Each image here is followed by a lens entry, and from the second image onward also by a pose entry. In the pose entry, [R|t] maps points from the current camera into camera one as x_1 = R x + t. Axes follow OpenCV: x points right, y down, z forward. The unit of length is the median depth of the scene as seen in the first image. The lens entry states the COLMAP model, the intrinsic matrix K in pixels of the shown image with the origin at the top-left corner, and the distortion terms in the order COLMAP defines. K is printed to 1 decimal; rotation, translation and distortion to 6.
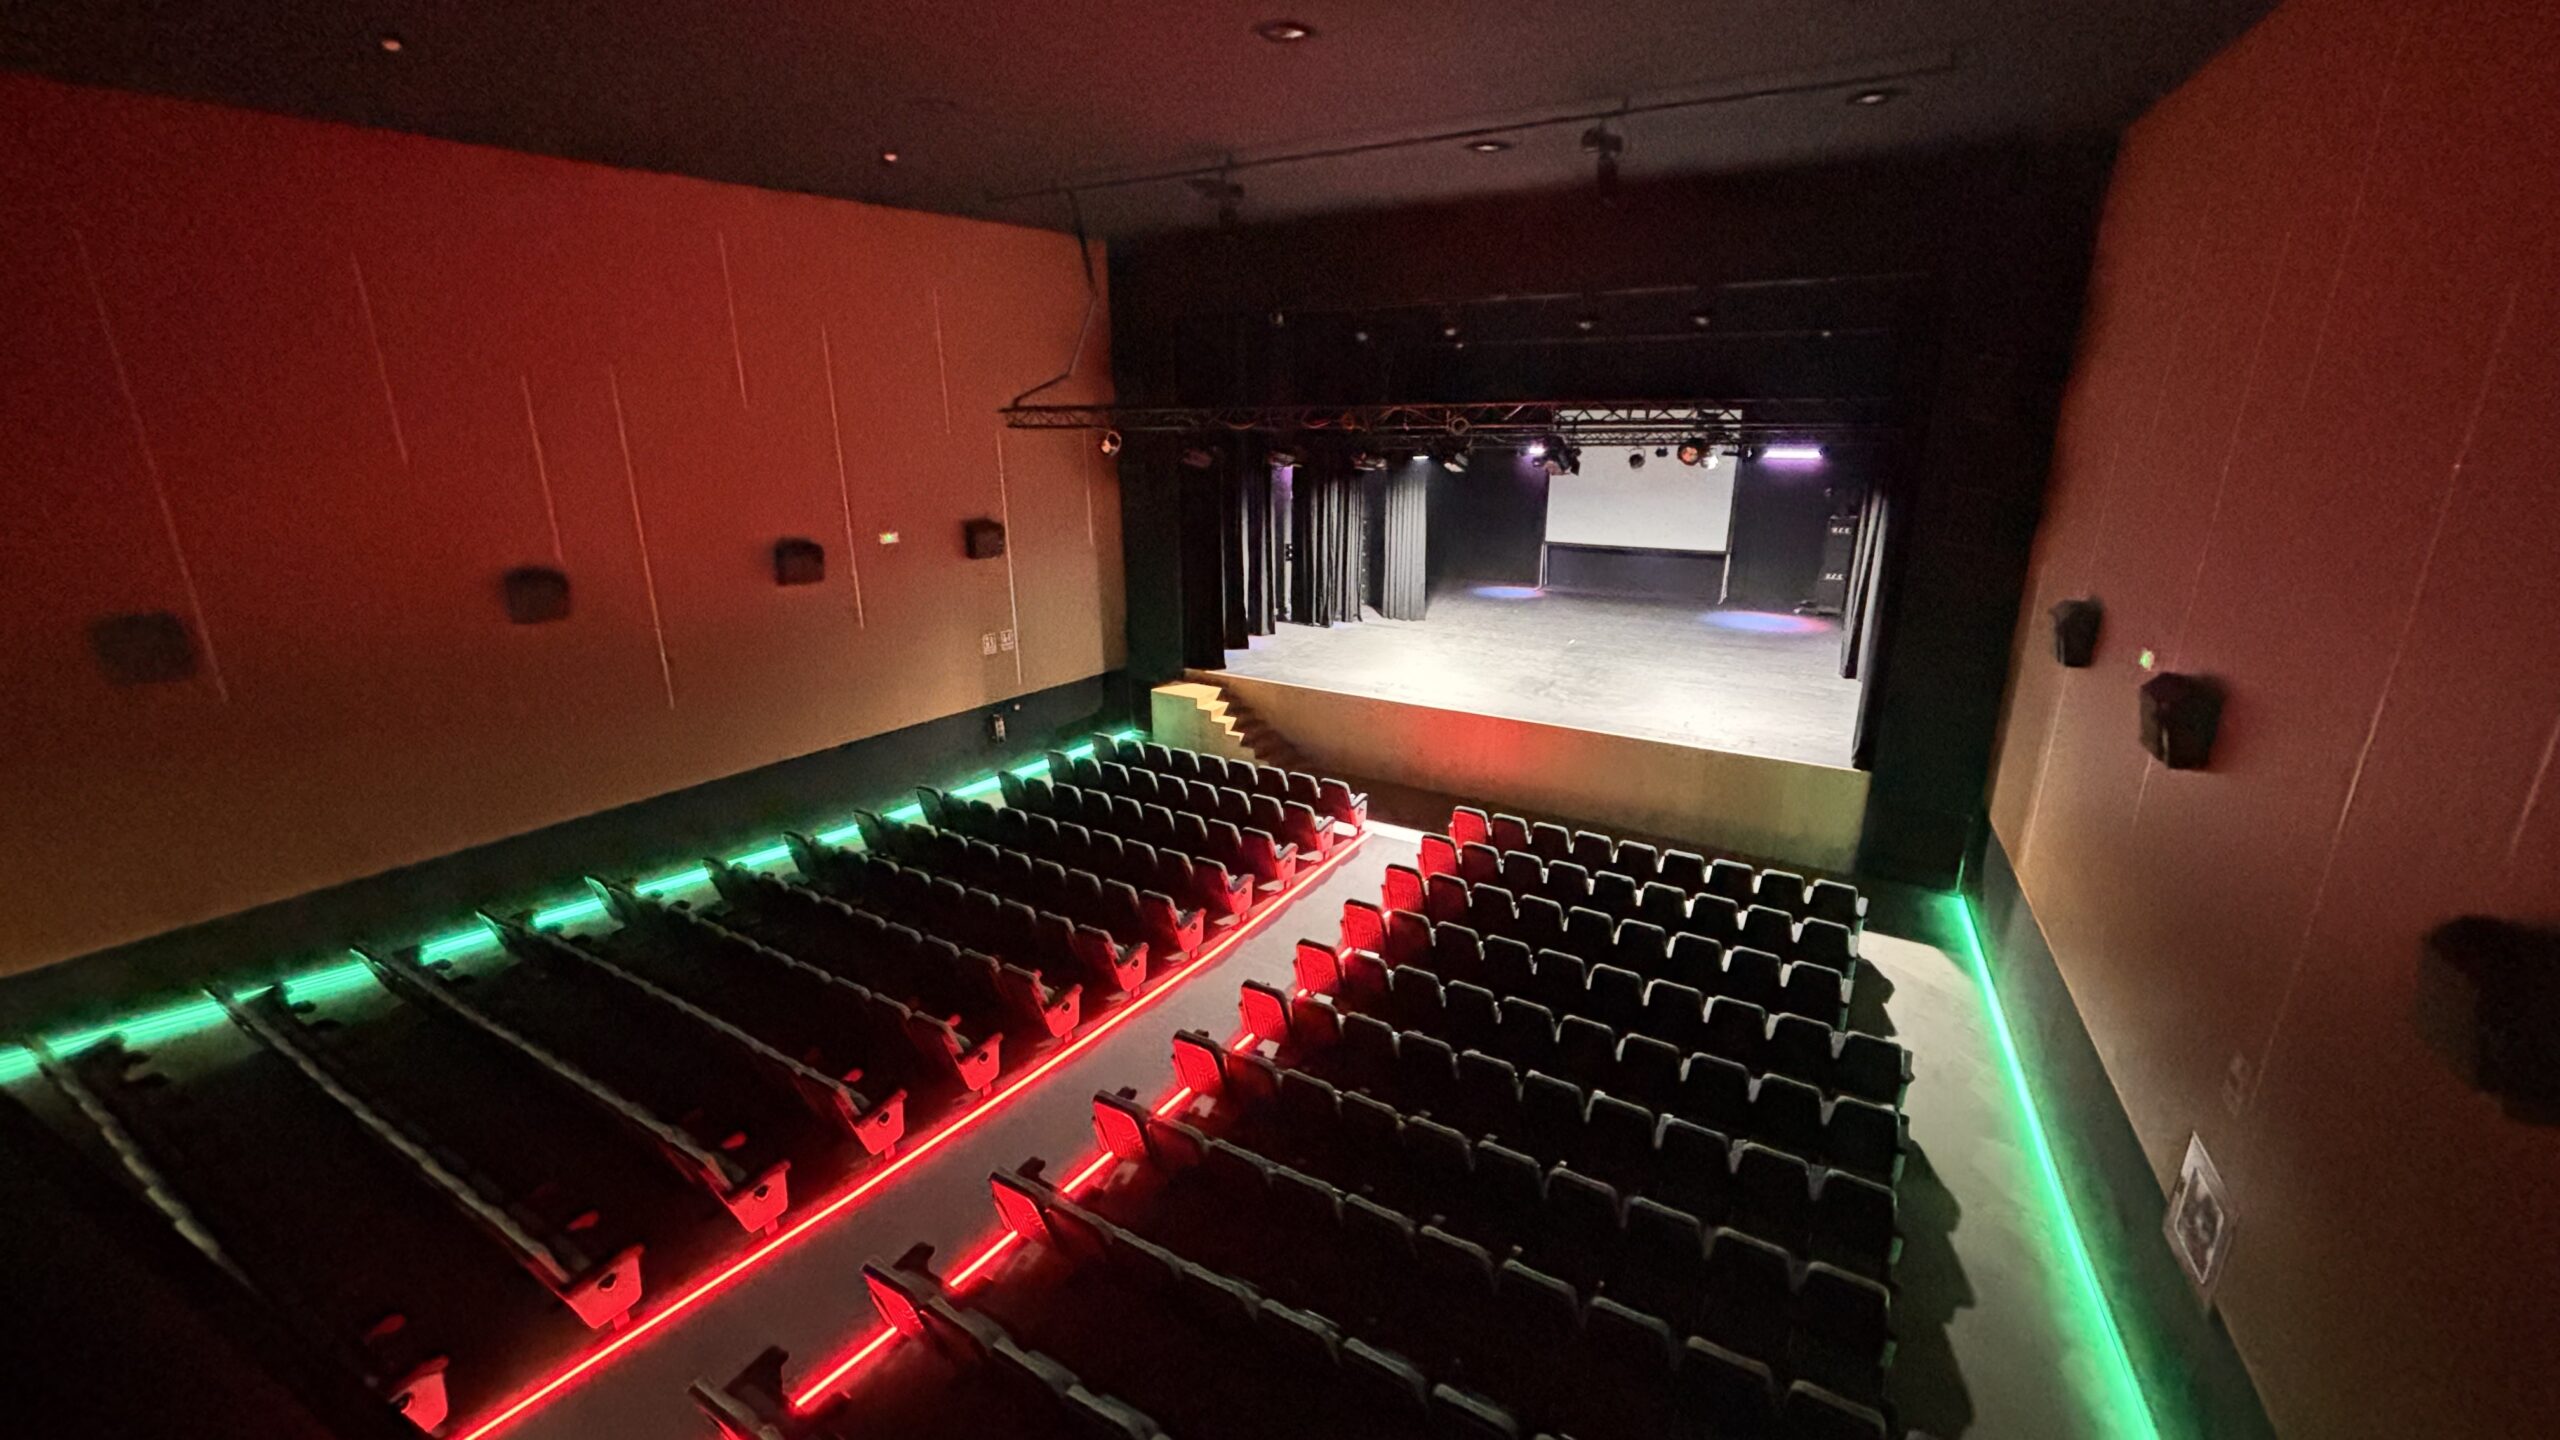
lens RADIAL K [[1032.6, 0, 1281.3], [0, 1032.6, 721.7], [0, 0, 1]] dist [-0.000800, -0.000088]
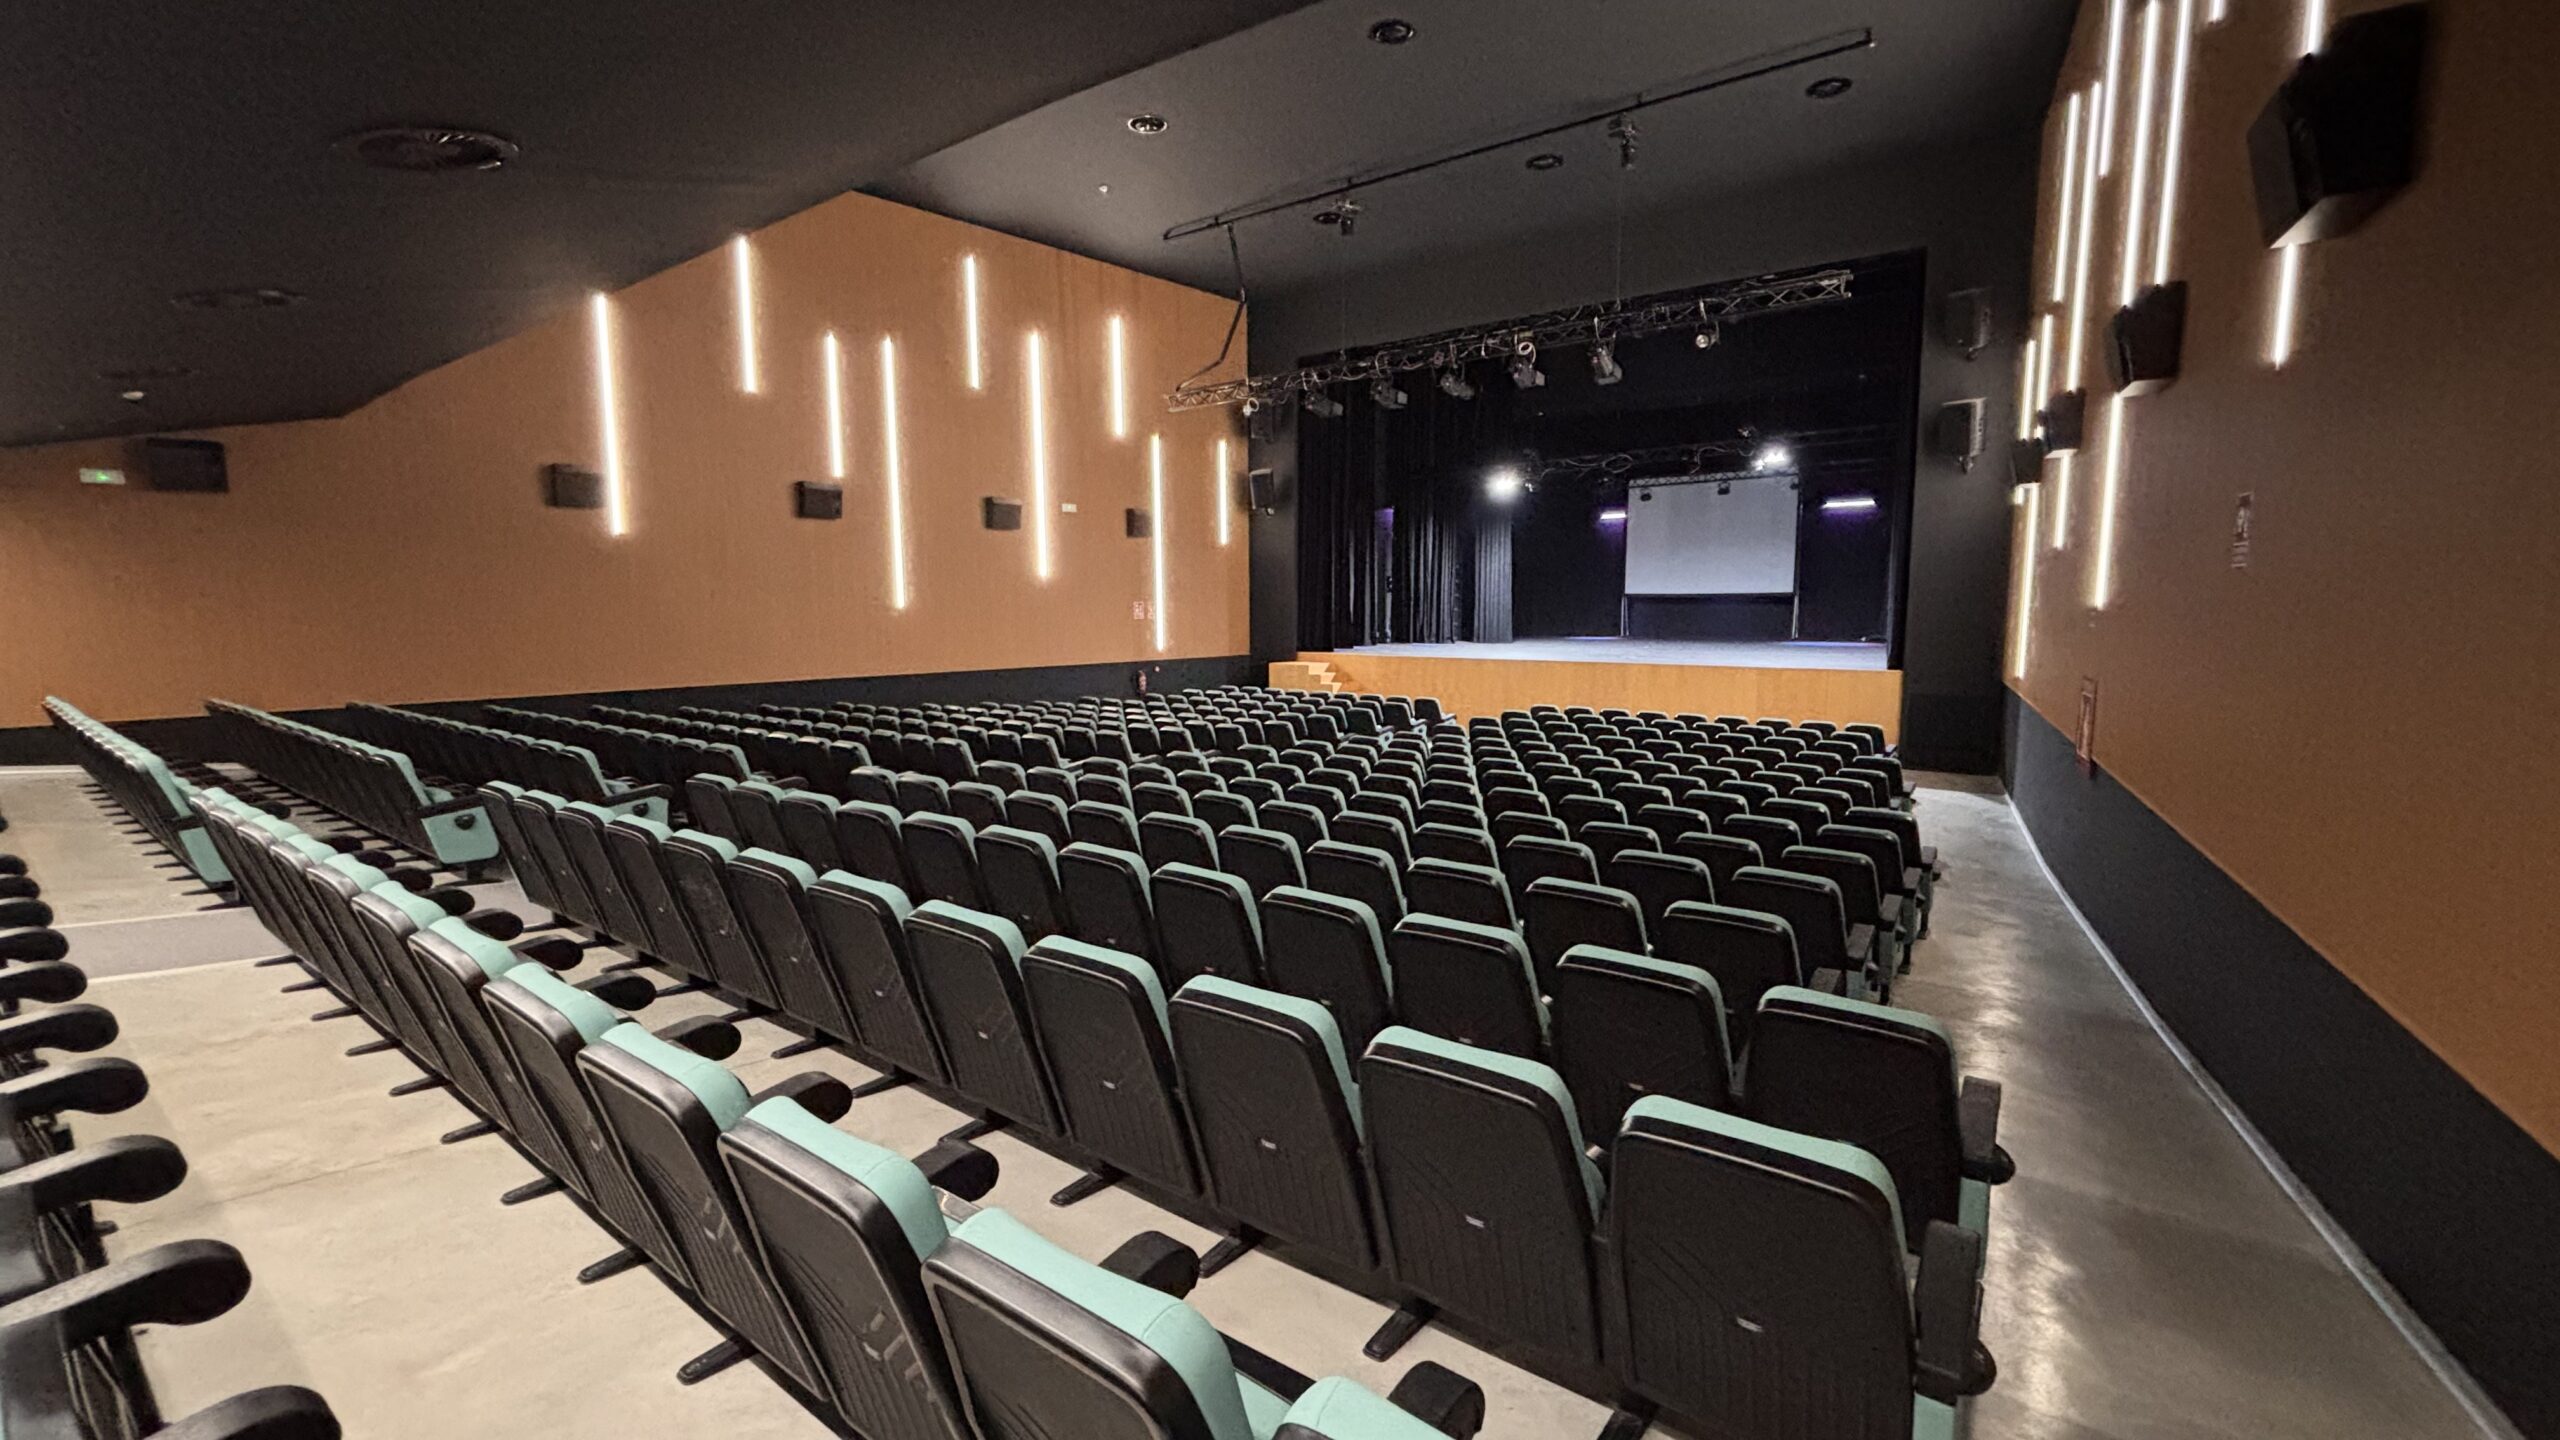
lens RADIAL K [[1032.6, 0, 1280.3], [0, 1032.6, 724.5], [0, 0, 1]] dist [-0.000800, -0.000088]
pose [[0.995317, 0.012420, -0.095867, -0.001543], [-0.028685, 0.984992, -0.170197, 0.184733], [0.092315, 0.172150, 0.980736, -0.098631]]
